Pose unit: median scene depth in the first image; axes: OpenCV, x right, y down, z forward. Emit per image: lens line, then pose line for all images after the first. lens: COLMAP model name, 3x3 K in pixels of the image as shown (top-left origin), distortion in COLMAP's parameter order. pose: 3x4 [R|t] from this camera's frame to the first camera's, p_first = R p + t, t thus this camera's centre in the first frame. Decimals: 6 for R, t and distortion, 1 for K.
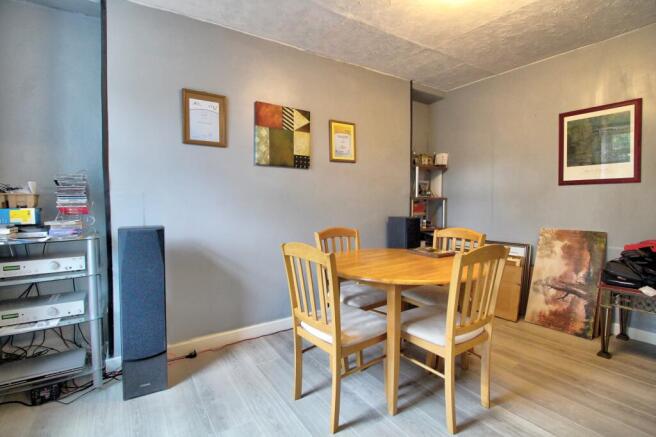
lens RADIAL K [[307.3, 0, 326.3], [0, 307.3, 211.4], [0, 0, 1]] dist [-0.013810, -0.001665]
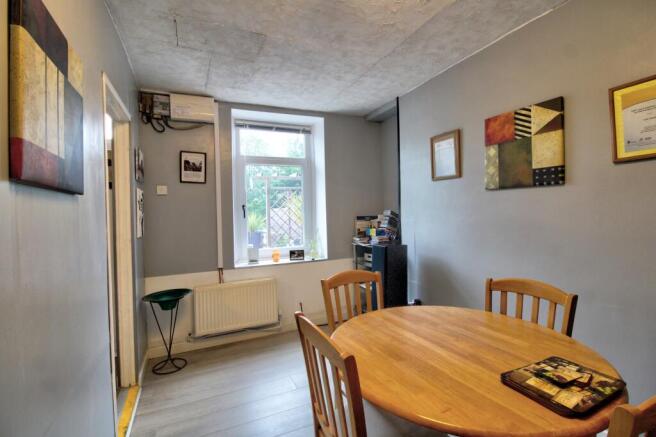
lens RADIAL K [[307.3, 0, 326.3], [0, 307.3, 211.4], [0, 0, 1]] dist [-0.013810, -0.001665]
pose [[-0.153526, 0.008878, -0.988105, 0.685544], [-0.000359, 0.999959, 0.009040, -0.092208], [0.988144, 0.001743, -0.153517, 0.637105]]
